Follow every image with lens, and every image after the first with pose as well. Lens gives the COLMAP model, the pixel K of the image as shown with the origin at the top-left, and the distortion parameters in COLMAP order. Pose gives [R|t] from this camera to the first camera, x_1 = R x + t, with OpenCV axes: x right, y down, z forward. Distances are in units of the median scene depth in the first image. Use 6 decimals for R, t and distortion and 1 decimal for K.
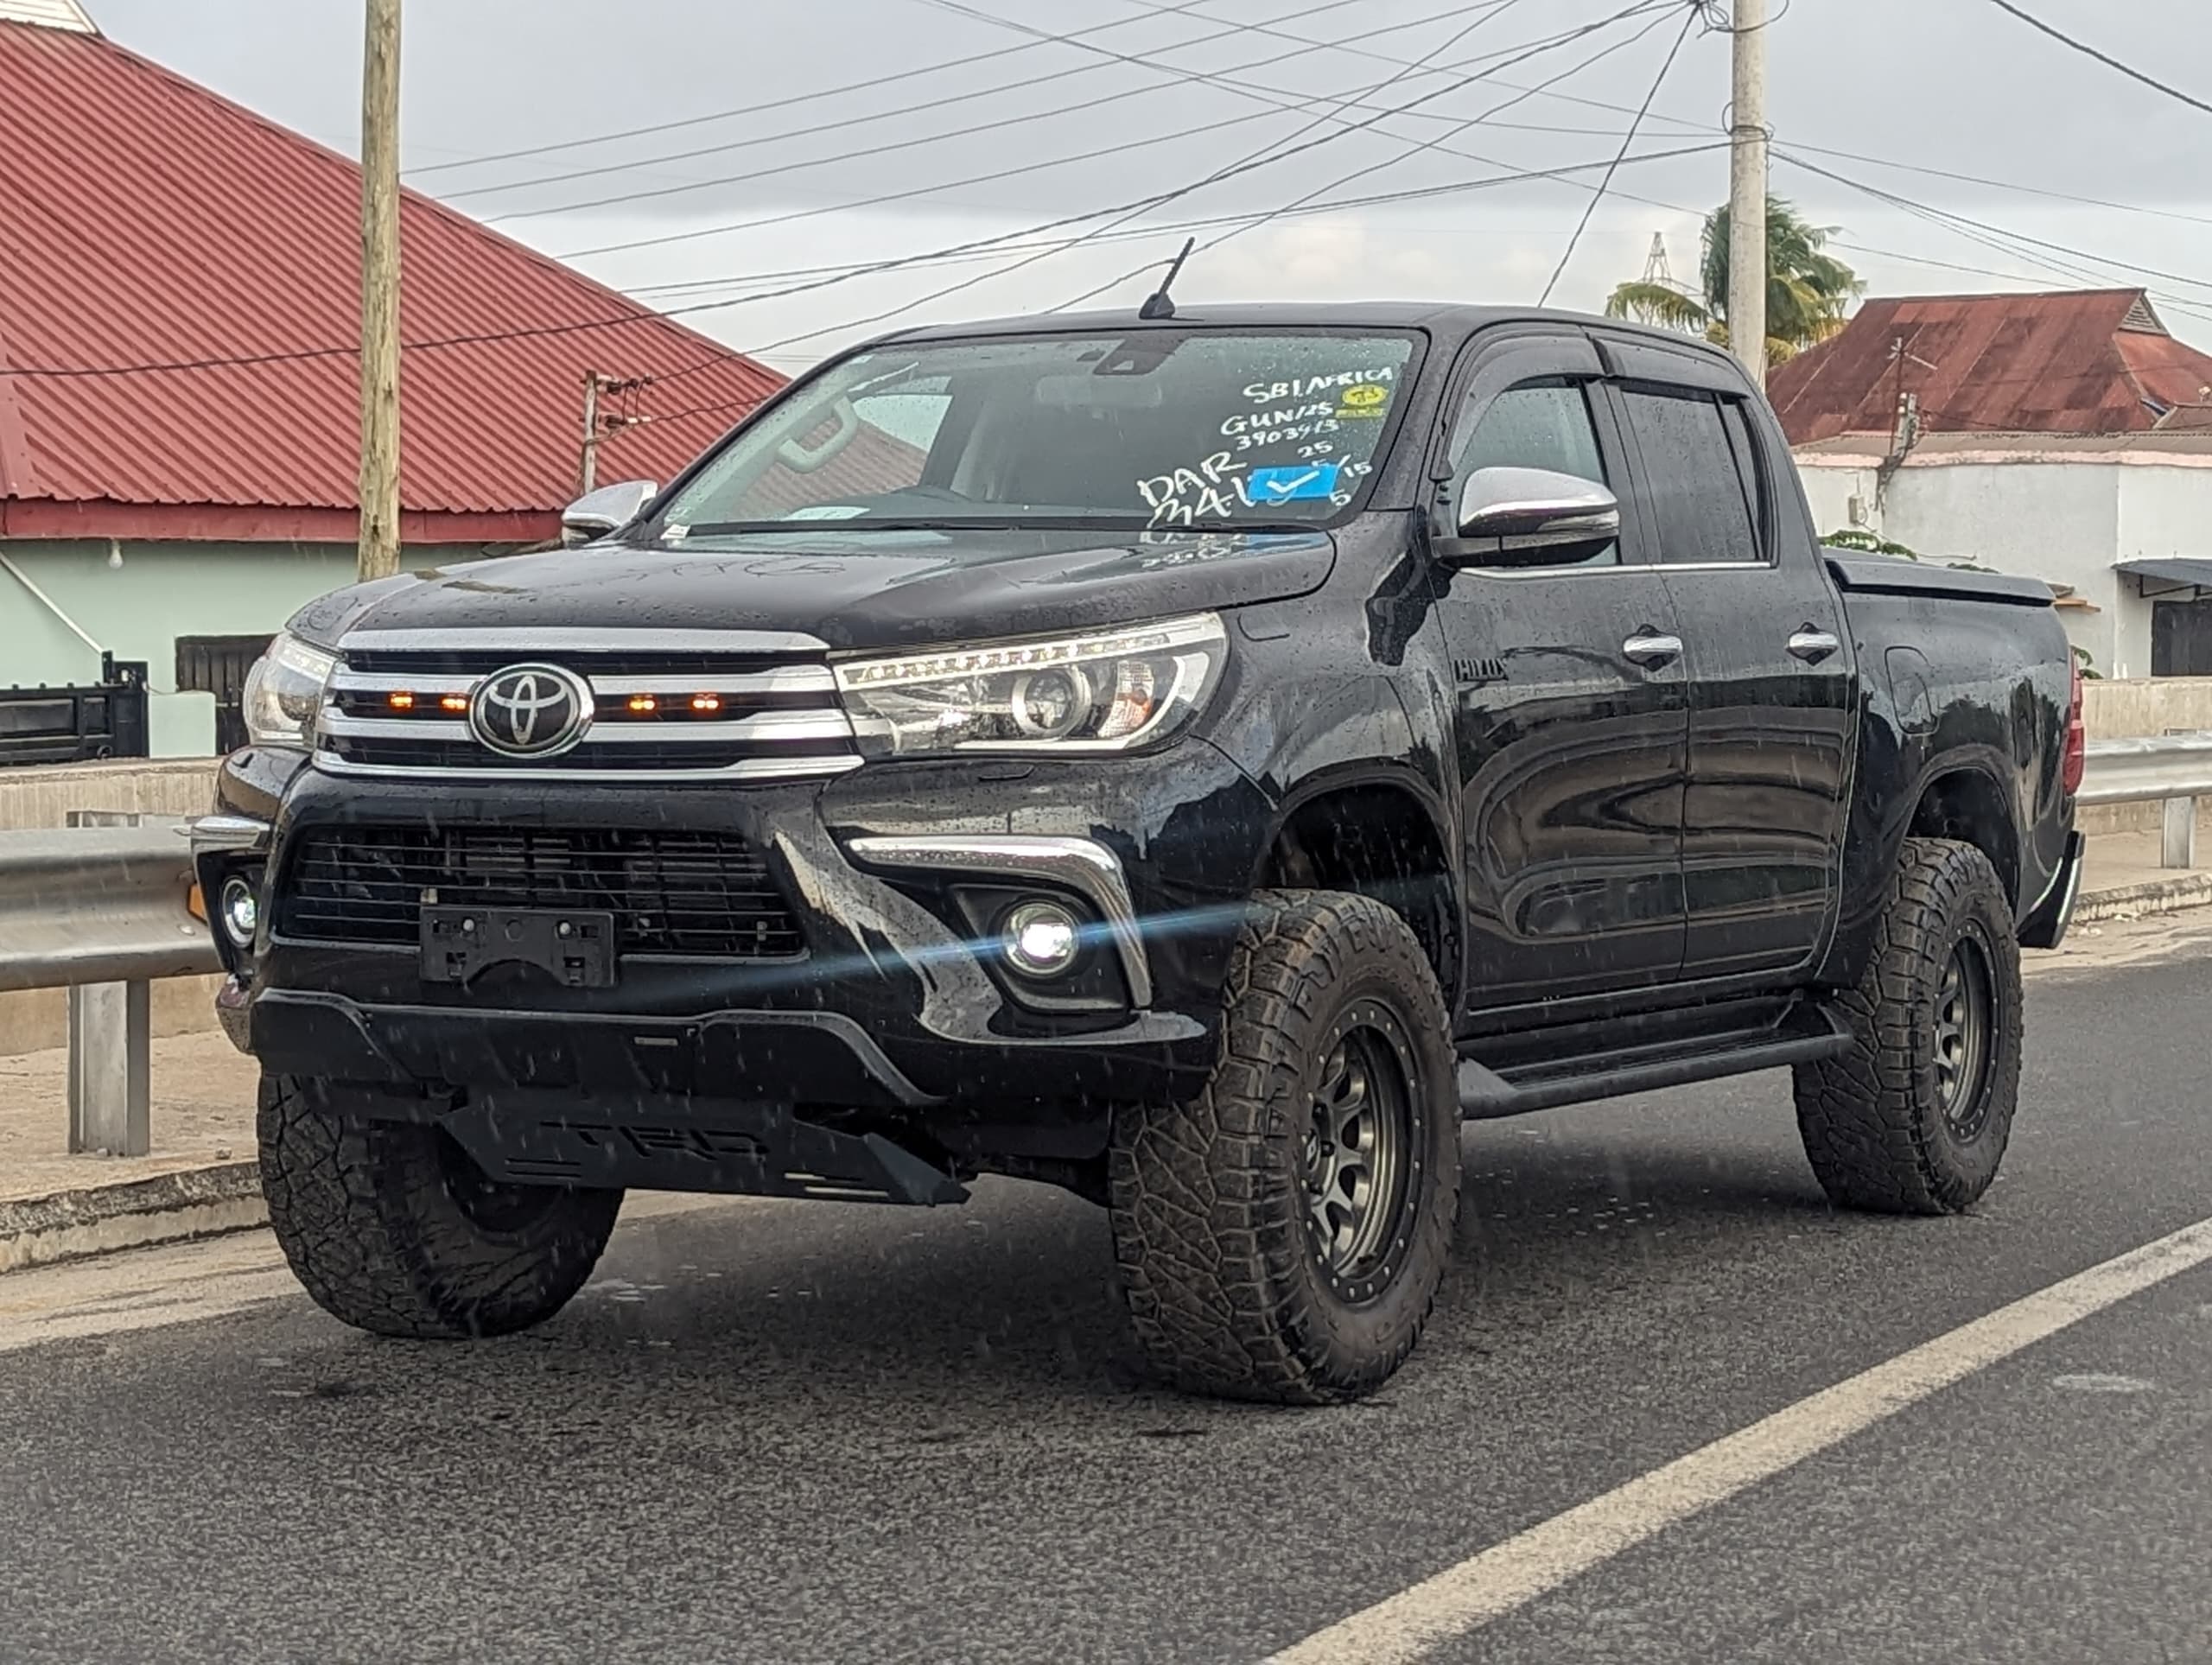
lens RADIAL K [[4927.5, 0, 1106.8], [0, 4927.5, 831.9], [0, 0, 1]] dist [0.040831, 0.000000]
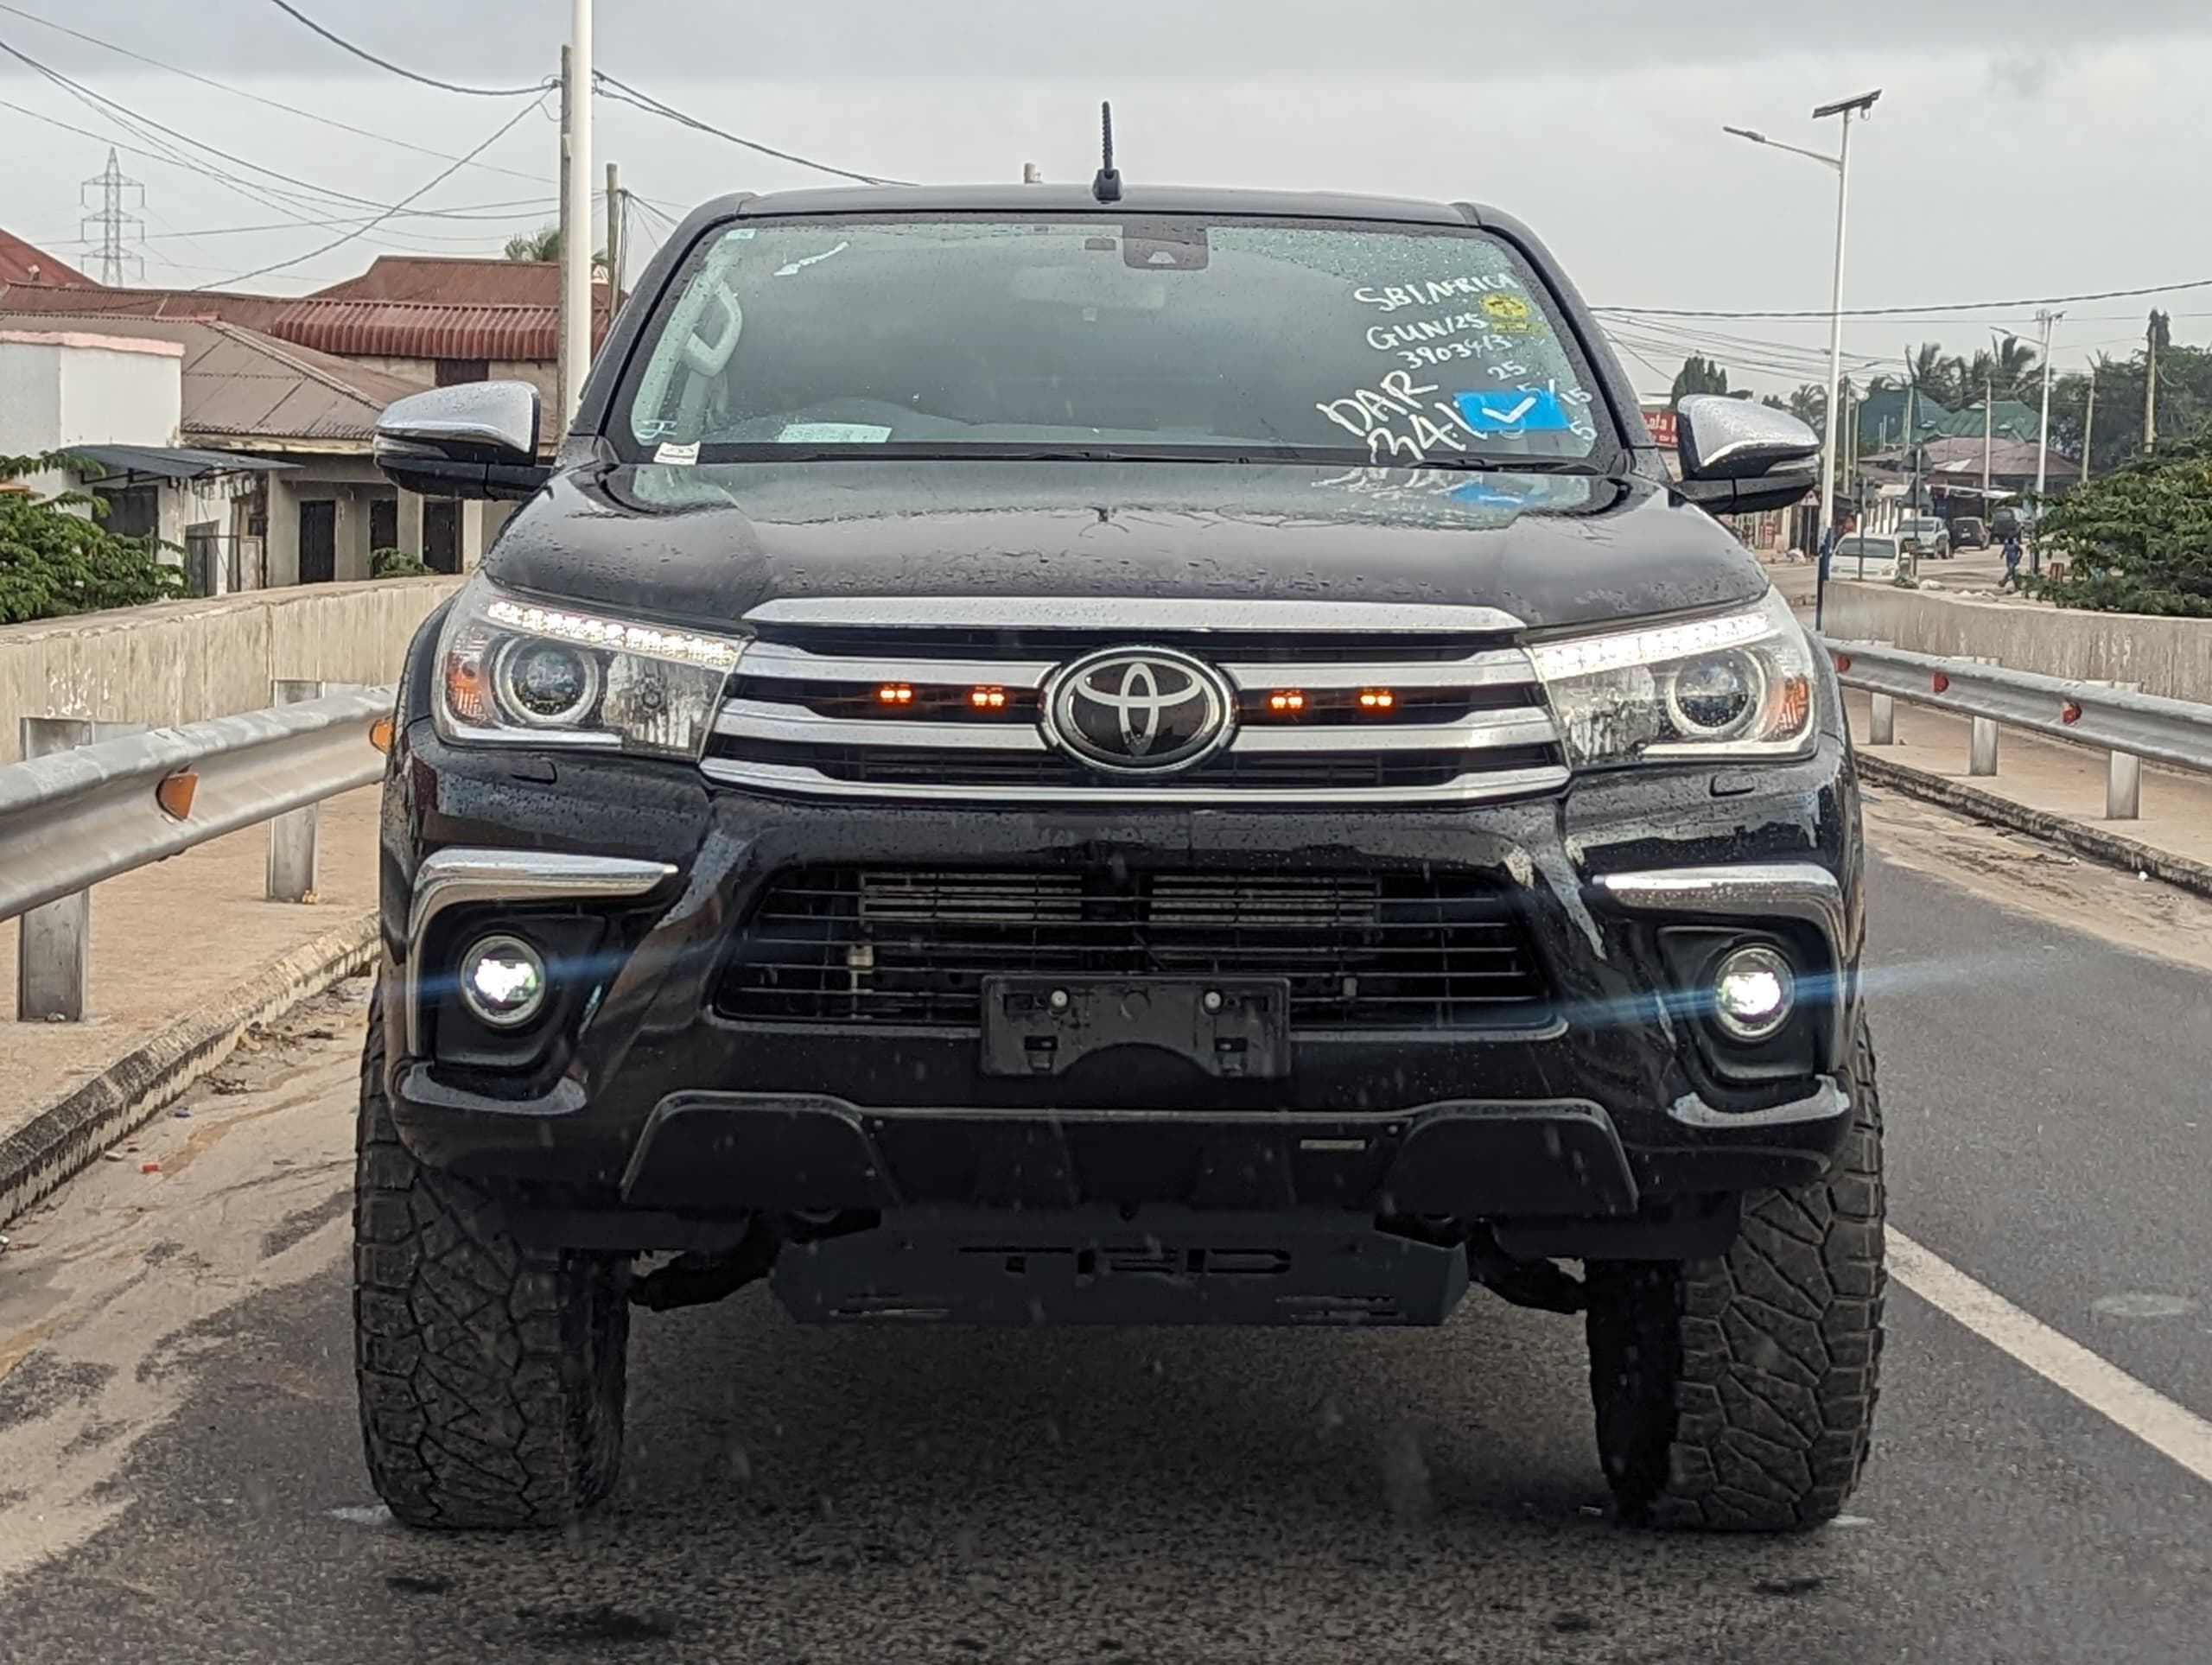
lens RADIAL K [[4927.5, 0, 1100.9], [0, 4927.5, 839.2], [0, 0, 1]] dist [0.040831, 0.000000]
pose [[0.879250, -0.022039, 0.475850, -0.477712], [0.009362, 0.999536, 0.028996, -0.026721], [-0.476268, -0.021040, 0.879049, 0.344692]]
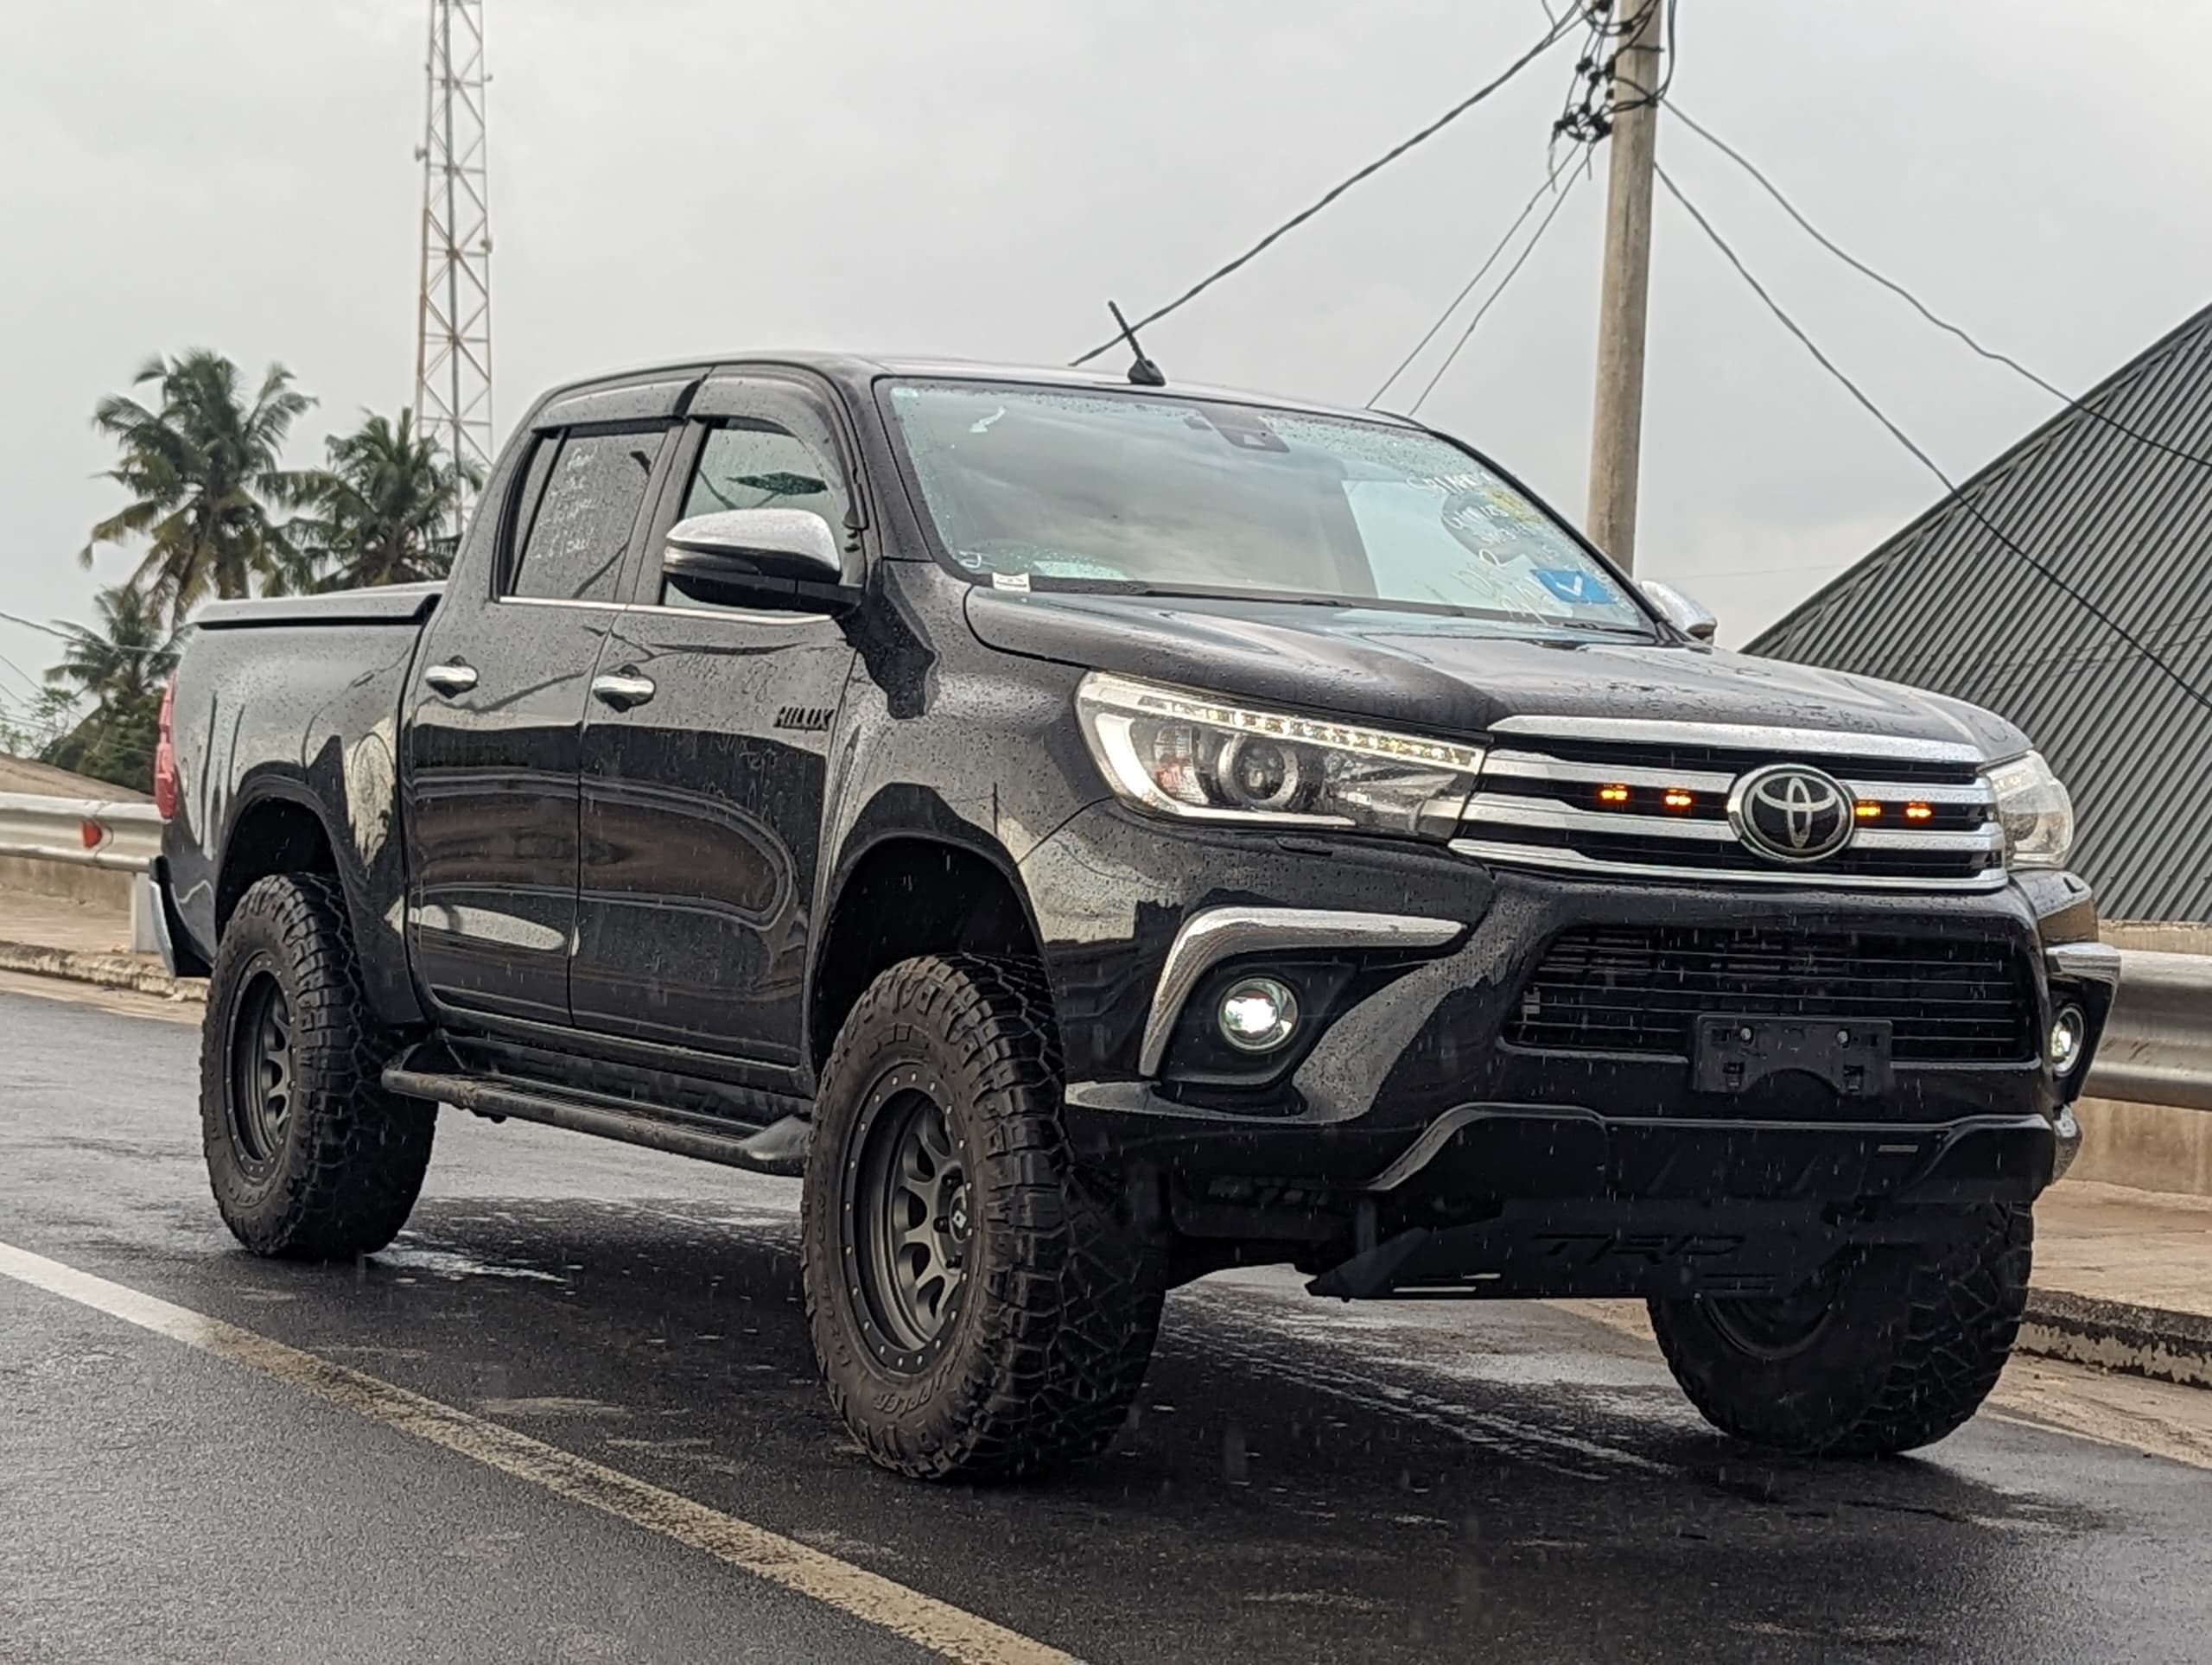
lens RADIAL K [[4927.5, 0, 1102.6], [0, 4927.5, 826.8], [0, 0, 1]] dist [0.040831, 0.000000]
pose [[0.569702, 0.017963, 0.821655, -0.995211], [-0.025341, 0.999670, -0.004284, -0.014230], [-0.821461, -0.018380, 0.569969, 0.555502]]
